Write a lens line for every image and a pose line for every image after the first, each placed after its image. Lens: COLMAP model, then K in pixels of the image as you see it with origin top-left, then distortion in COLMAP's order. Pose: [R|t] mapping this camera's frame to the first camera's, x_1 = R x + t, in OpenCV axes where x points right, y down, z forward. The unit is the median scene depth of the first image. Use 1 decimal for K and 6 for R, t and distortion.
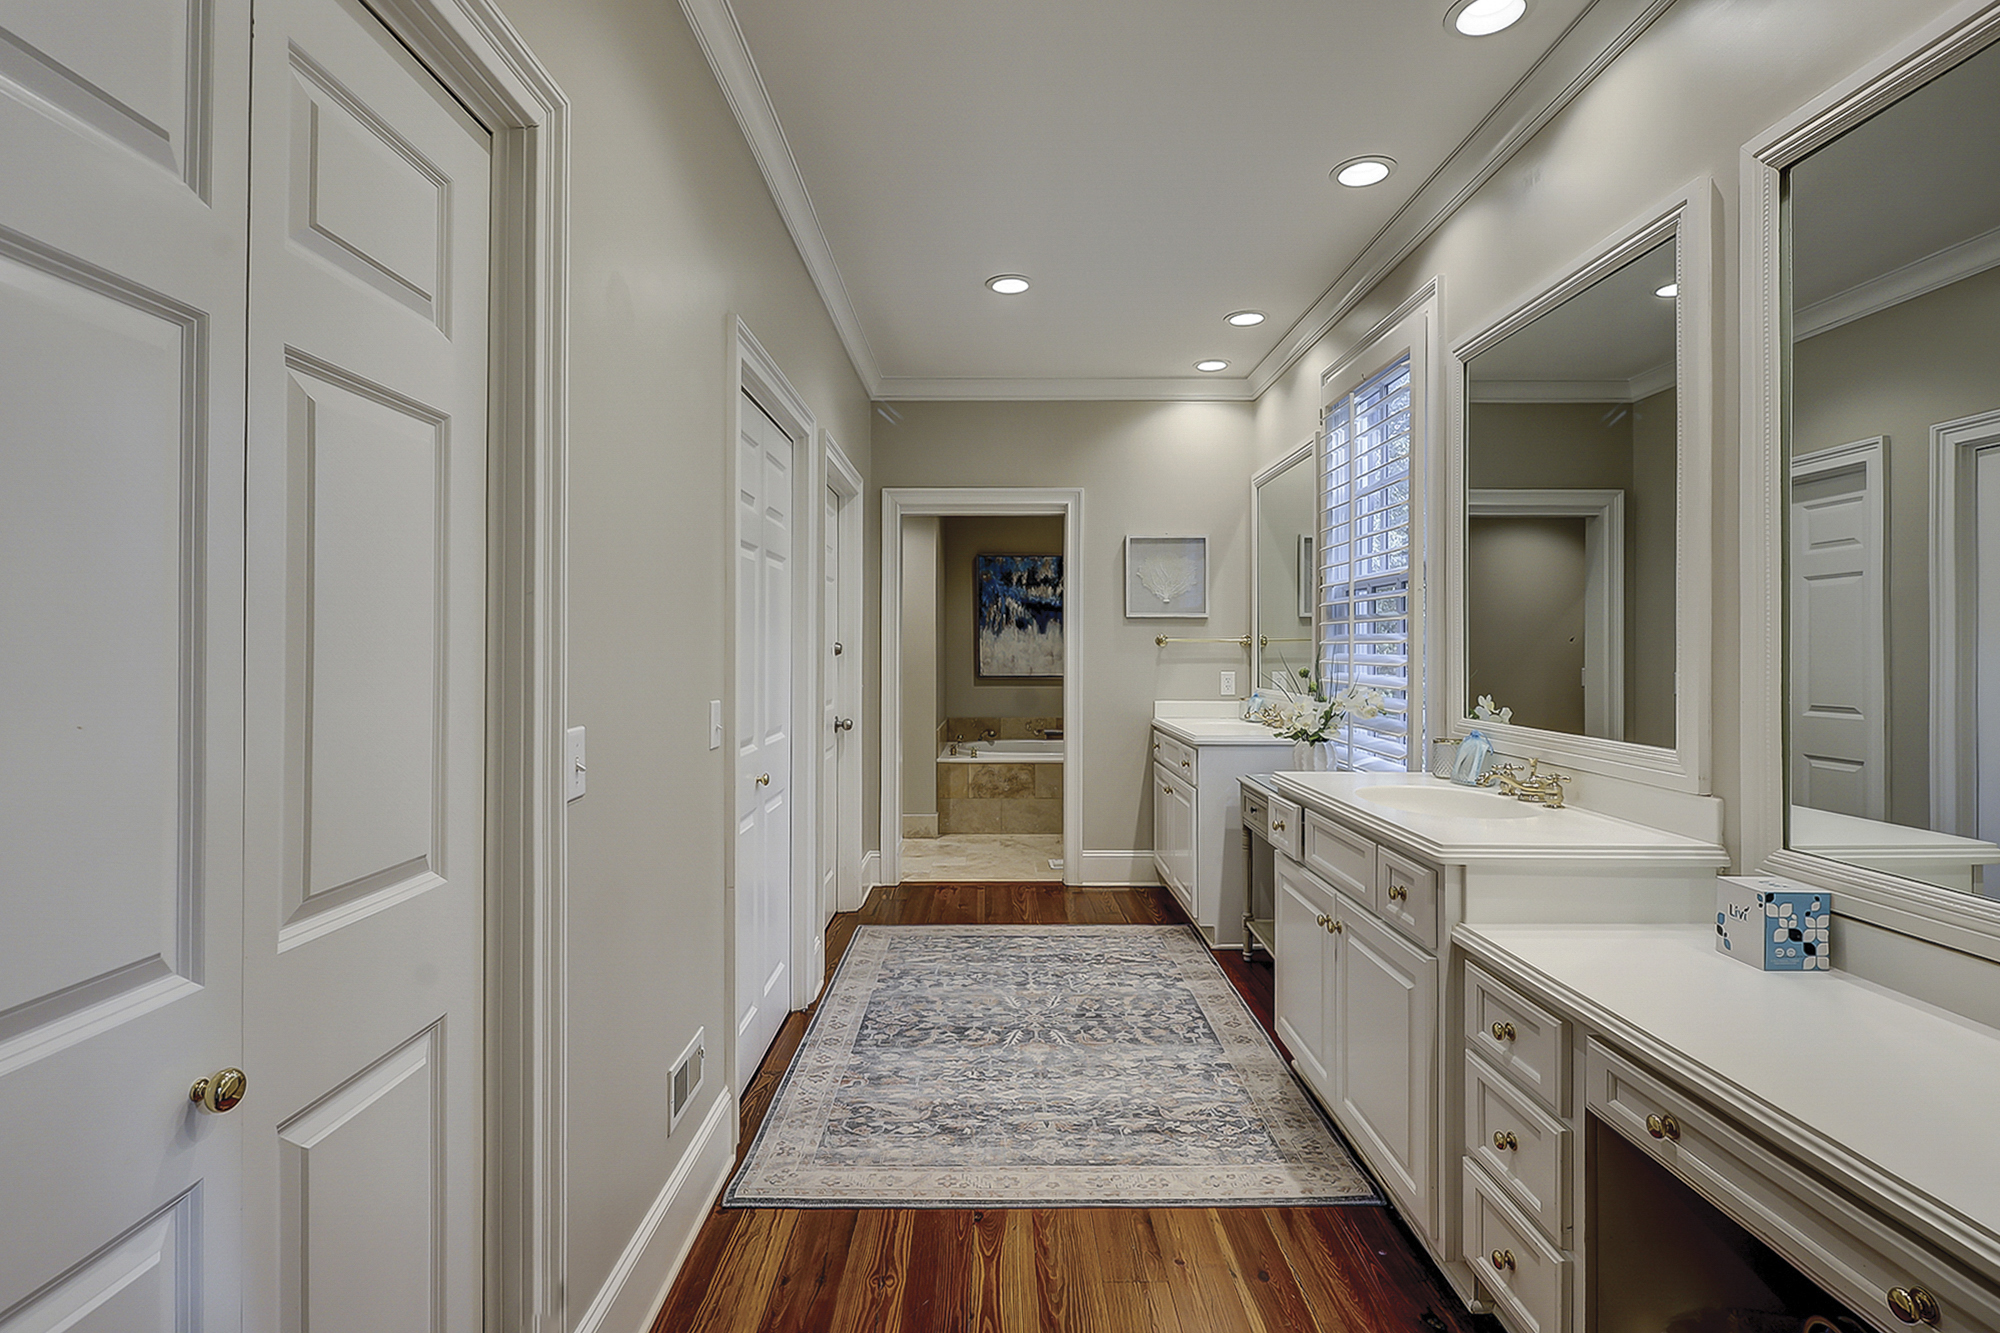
lens RADIAL K [[965.8, 0, 1005.4], [0, 965.8, 657.1], [0, 0, 1]] dist [0.000404, -0.000683]
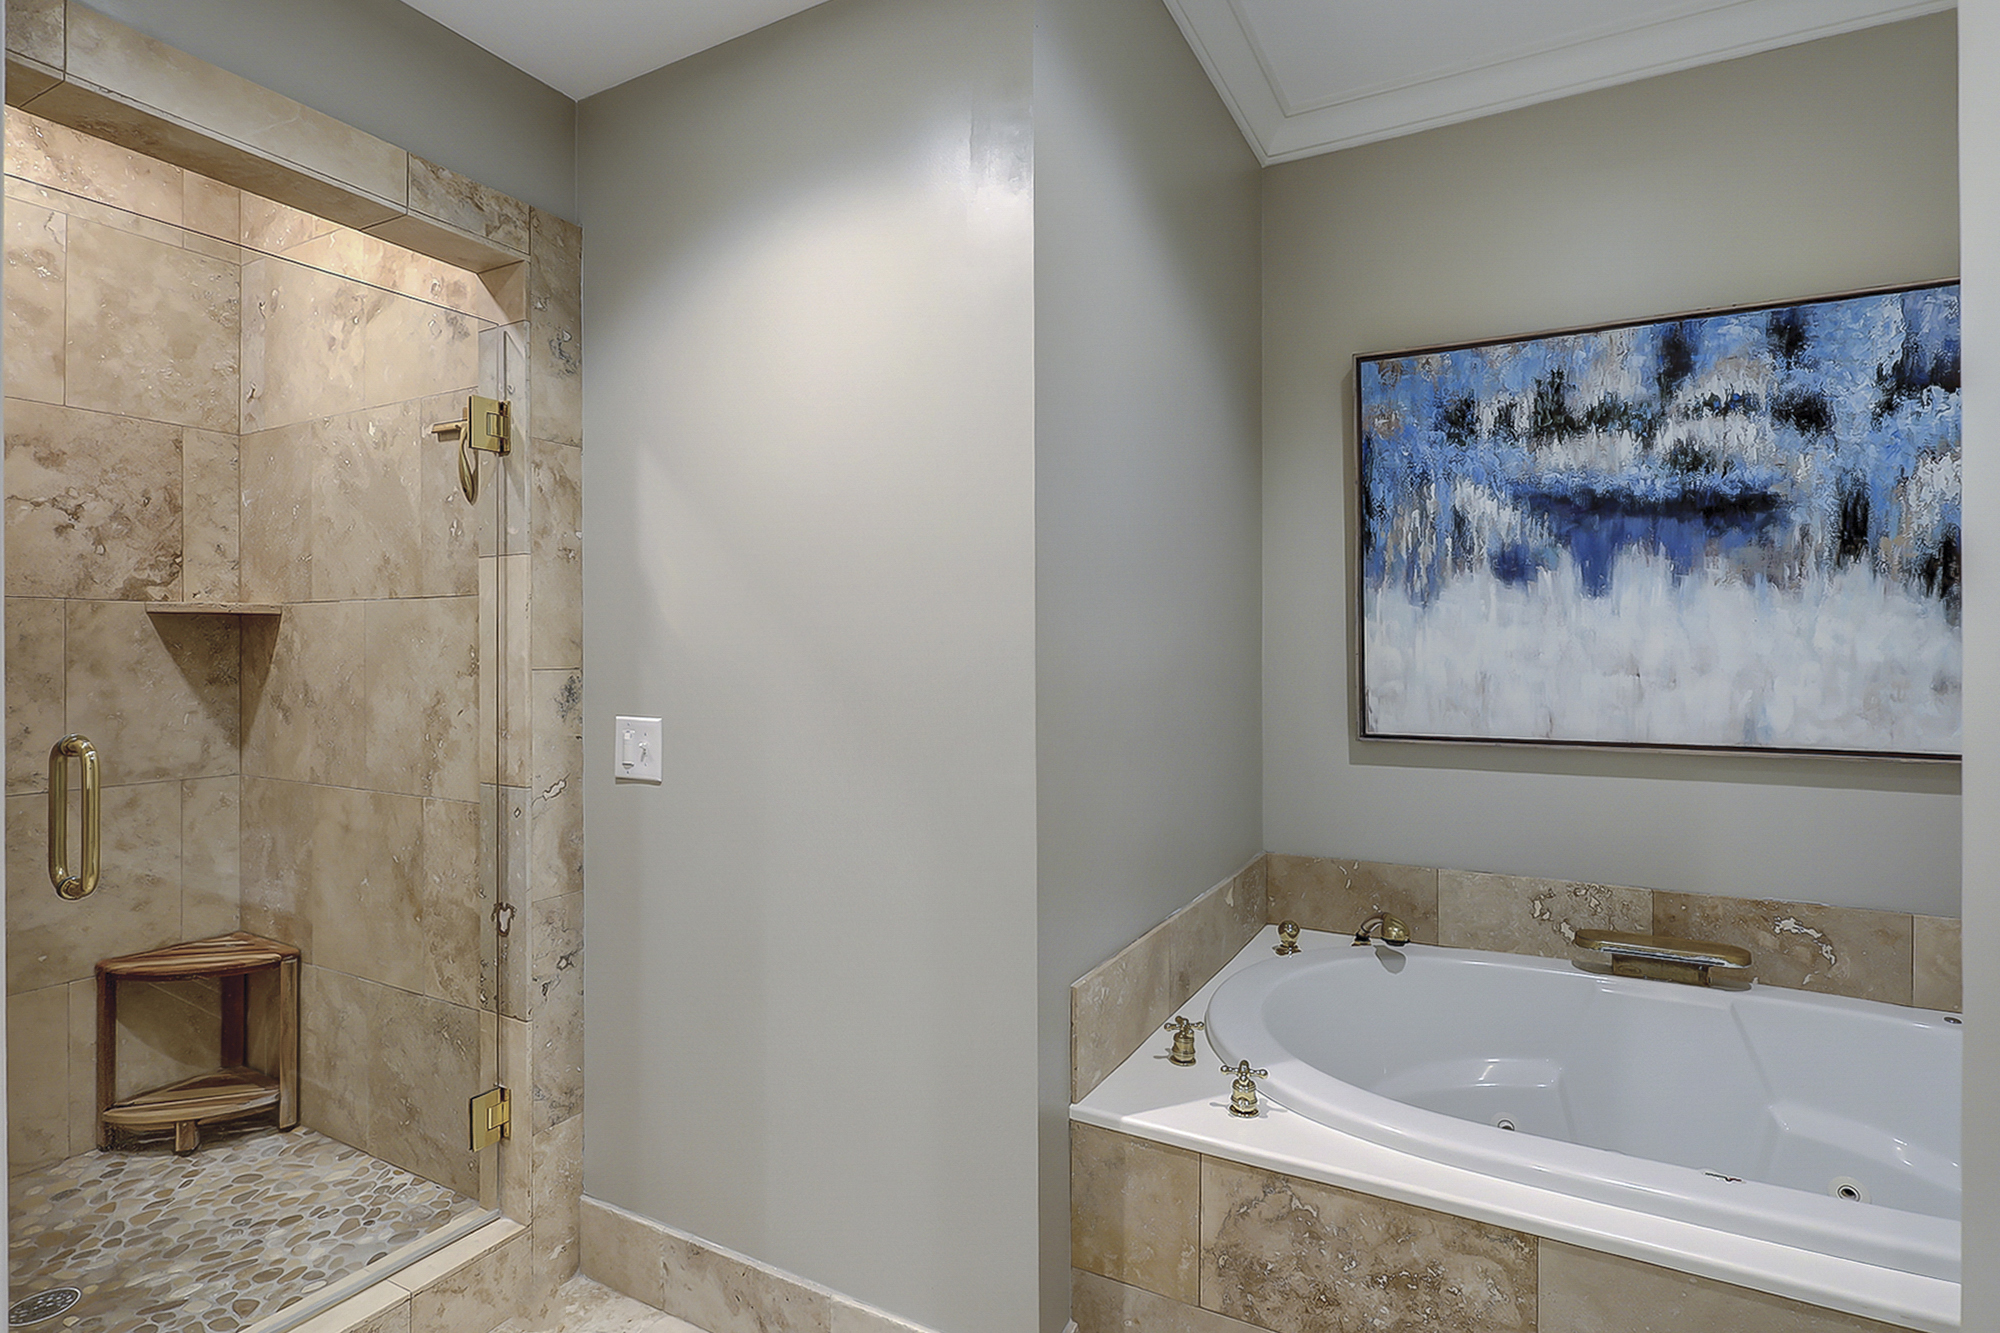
lens RADIAL K [[965.8, 0, 994.8], [0, 965.8, 656.3], [0, 0, 1]] dist [0.000404, -0.000683]
pose [[0.861597, -0.006419, -0.507553, 0.030001], [0.002070, 0.999956, -0.009133, -0.003655], [0.507589, 0.006819, 0.861572, 0.659264]]
